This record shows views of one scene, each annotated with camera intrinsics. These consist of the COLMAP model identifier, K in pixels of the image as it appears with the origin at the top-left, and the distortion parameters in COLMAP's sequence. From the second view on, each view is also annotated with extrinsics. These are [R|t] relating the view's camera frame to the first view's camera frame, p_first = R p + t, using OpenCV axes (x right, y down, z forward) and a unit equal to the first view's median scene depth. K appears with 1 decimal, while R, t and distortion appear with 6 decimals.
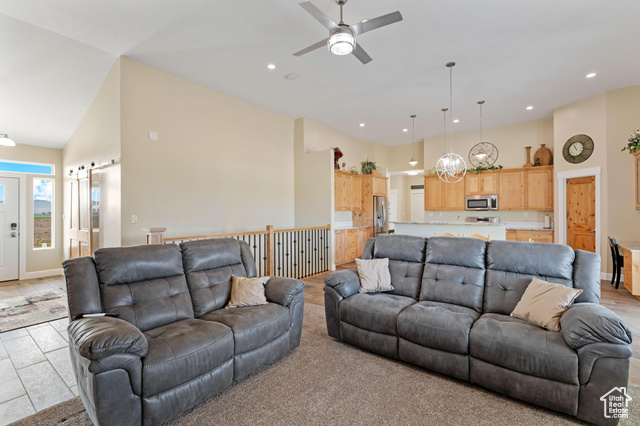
lens RADIAL K [[289.4, 0, 322.0], [0, 289.4, 210.9], [0, 0, 1]] dist [0.003553, -0.000308]
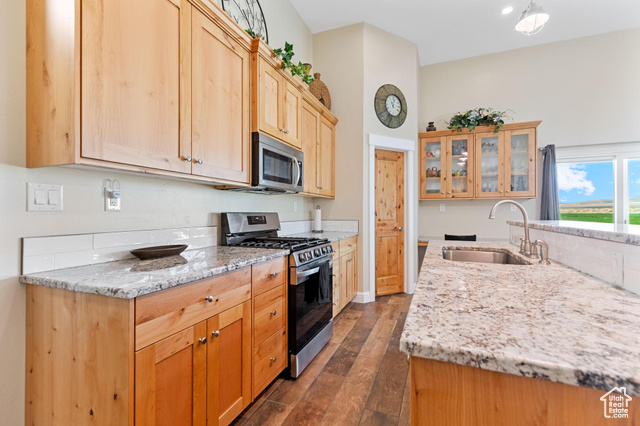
lens RADIAL K [[289.4, 0, 322.3], [0, 289.4, 213.7], [0, 0, 1]] dist [0.003553, -0.000308]
pose [[-0.273683, -0.001404, 0.961819, 0.580270], [-0.002507, 0.999997, 0.000747, 0.060079], [-0.961817, -0.002207, -0.273685, 2.639999]]
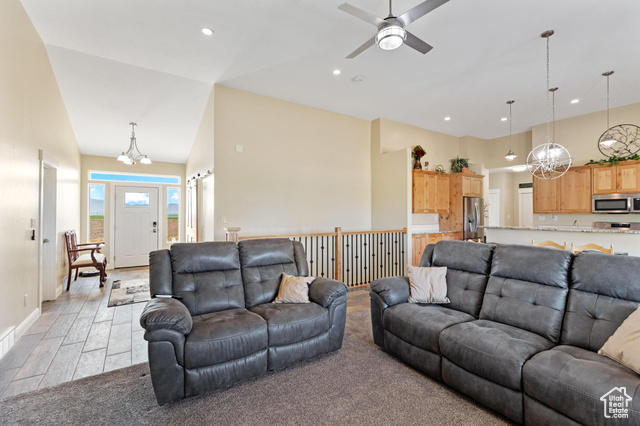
lens RADIAL K [[289.4, 0, 319.8], [0, 289.4, 211.6], [0, 0, 1]] dist [0.003553, -0.000308]
pose [[0.941135, 0.001418, -0.338028, 0.175752], [-0.003300, 0.999982, -0.004991, -0.001220], [0.338015, 0.005813, 0.941123, 0.030992]]
